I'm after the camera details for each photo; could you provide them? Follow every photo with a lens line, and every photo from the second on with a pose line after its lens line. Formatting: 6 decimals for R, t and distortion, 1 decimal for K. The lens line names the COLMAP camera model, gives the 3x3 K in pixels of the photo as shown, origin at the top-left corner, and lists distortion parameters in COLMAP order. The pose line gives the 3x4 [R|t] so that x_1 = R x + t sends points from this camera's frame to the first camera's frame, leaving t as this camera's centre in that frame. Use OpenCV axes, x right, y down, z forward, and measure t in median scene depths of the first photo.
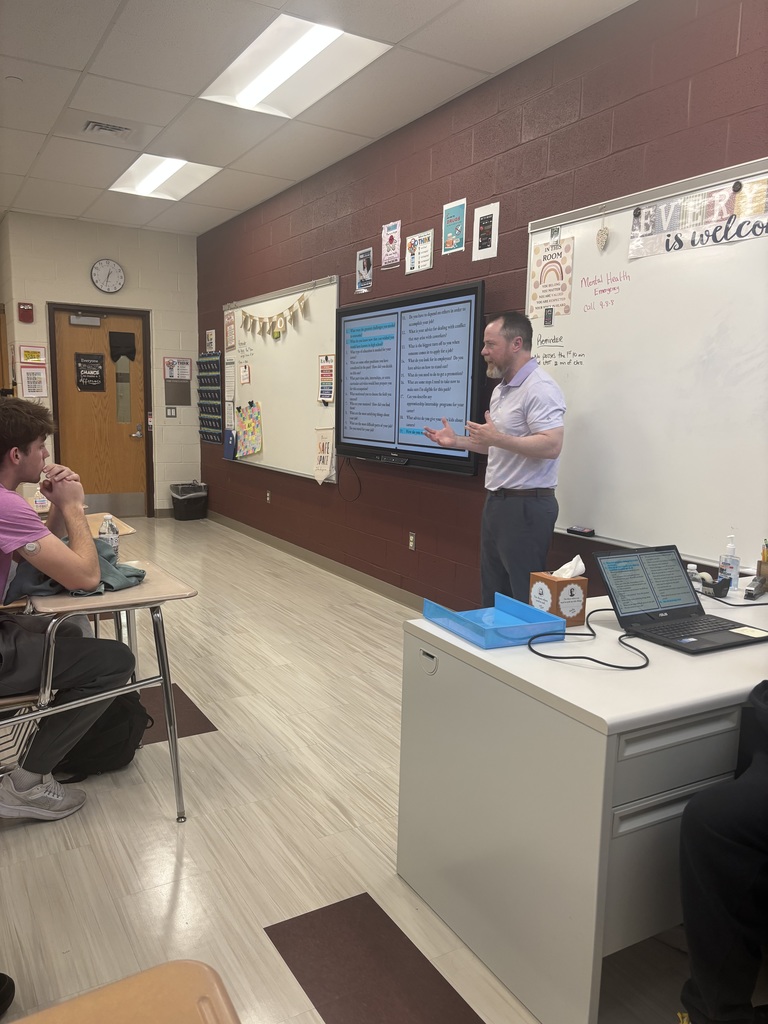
lens RADIAL K [[818.2, 0, 384.0], [0, 818.2, 512.0], [0, 0, 1]] dist [0.080346, -0.075826]
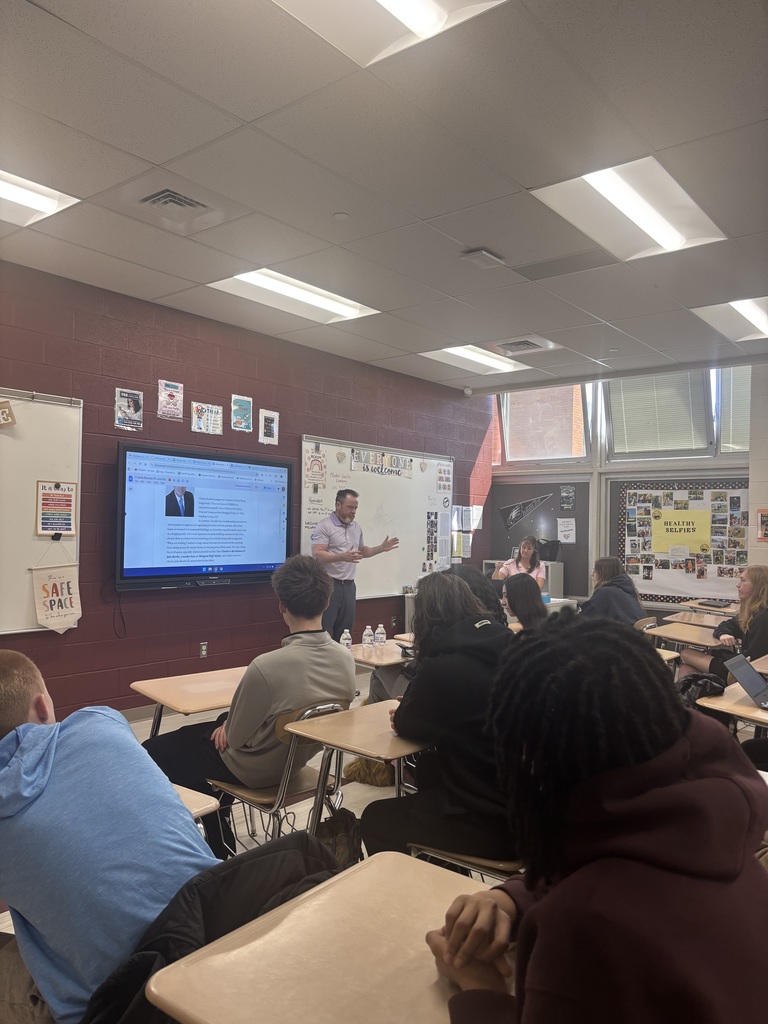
lens RADIAL K [[818.2, 0, 384.0], [0, 818.2, 512.0], [0, 0, 1]] dist [0.080346, -0.075826]
pose [[-0.384961, 0.002257, 0.922930, -1.315599], [0.105806, 0.993512, 0.041703, -0.208822], [-0.916848, 0.113706, -0.382702, 1.334834]]
